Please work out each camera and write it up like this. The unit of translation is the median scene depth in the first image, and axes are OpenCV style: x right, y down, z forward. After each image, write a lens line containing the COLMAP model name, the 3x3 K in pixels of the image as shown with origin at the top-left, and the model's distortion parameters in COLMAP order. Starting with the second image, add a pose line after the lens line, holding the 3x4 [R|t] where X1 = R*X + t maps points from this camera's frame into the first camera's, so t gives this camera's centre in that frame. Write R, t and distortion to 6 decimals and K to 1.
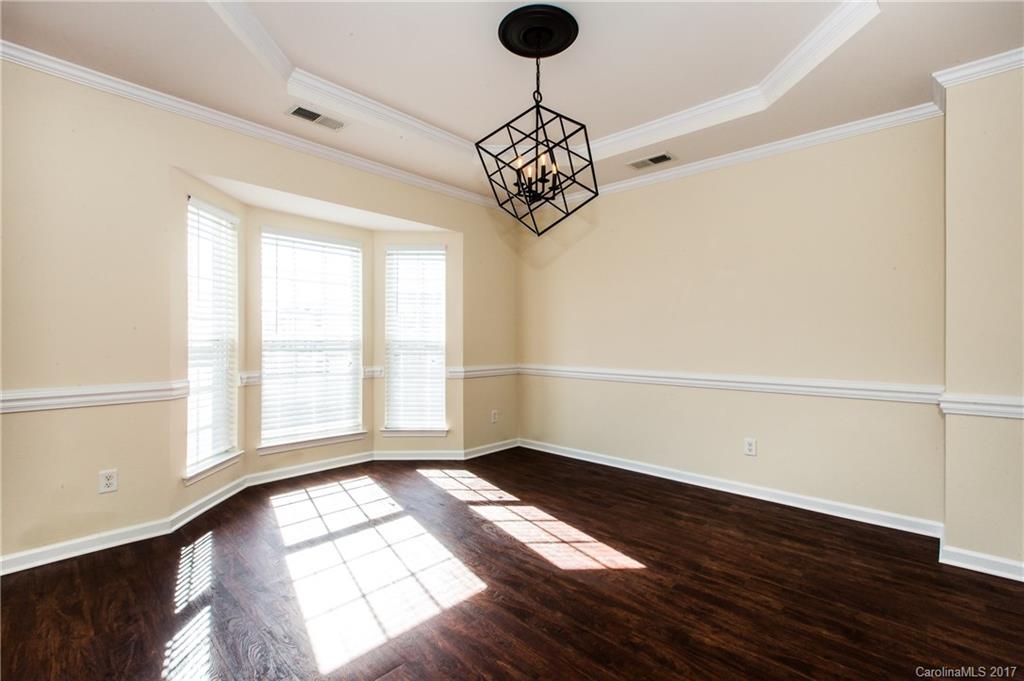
lens RADIAL K [[460.9, 0, 511.4], [0, 460.9, 342.9], [0, 0, 1]] dist [0.002860, -0.000064]
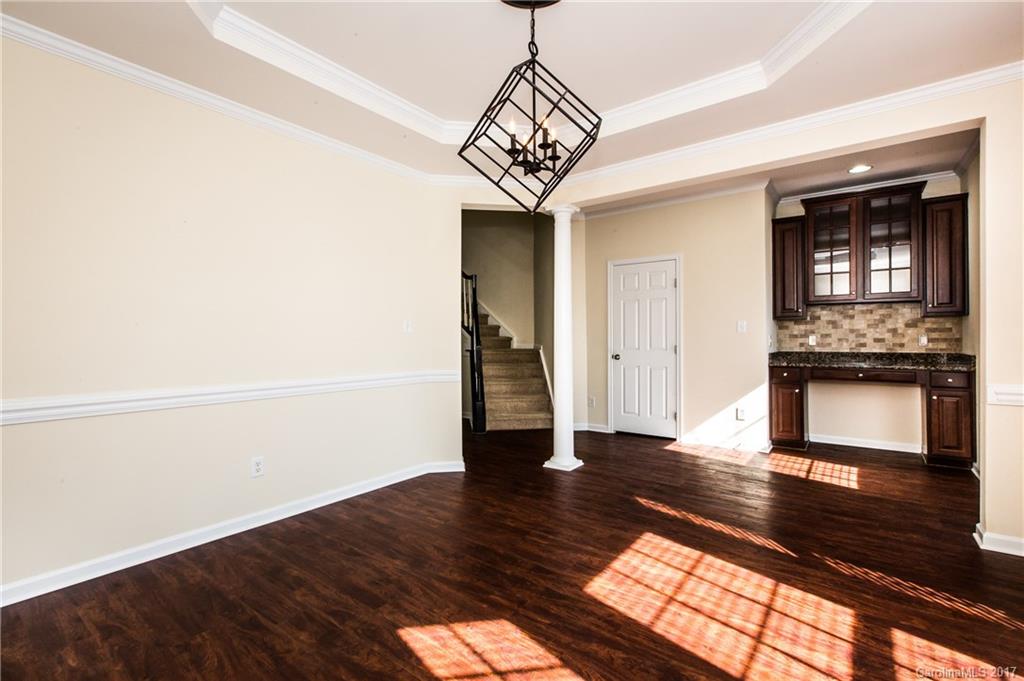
lens RADIAL K [[460.9, 0, 515.7], [0, 460.9, 334.3], [0, 0, 1]] dist [0.002860, -0.000064]
pose [[-0.993555, -0.000396, -0.113347, 0.137094], [-0.000340, 1.000000, -0.000511, -0.007635], [0.113347, -0.000469, -0.993555, 1.360049]]
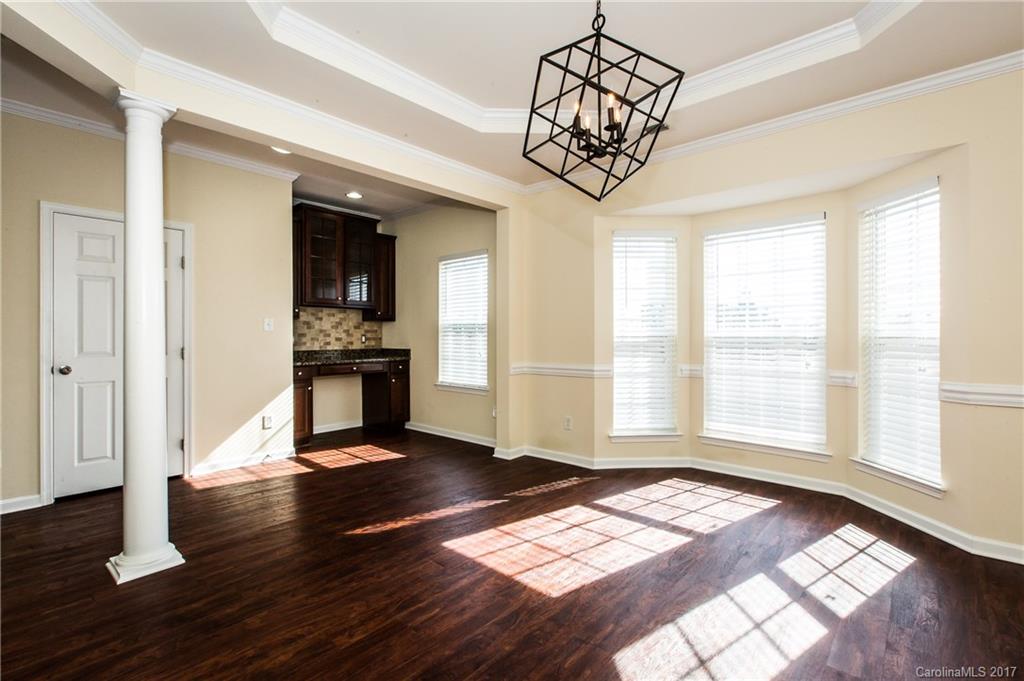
lens RADIAL K [[460.9, 0, 510.5], [0, 460.9, 340.1], [0, 0, 1]] dist [0.002860, -0.000064]
pose [[0.026251, 0.006705, -0.999633, 0.615174], [-0.005929, 0.999961, 0.006552, -0.002052], [0.999638, 0.005755, 0.026290, 0.615326]]
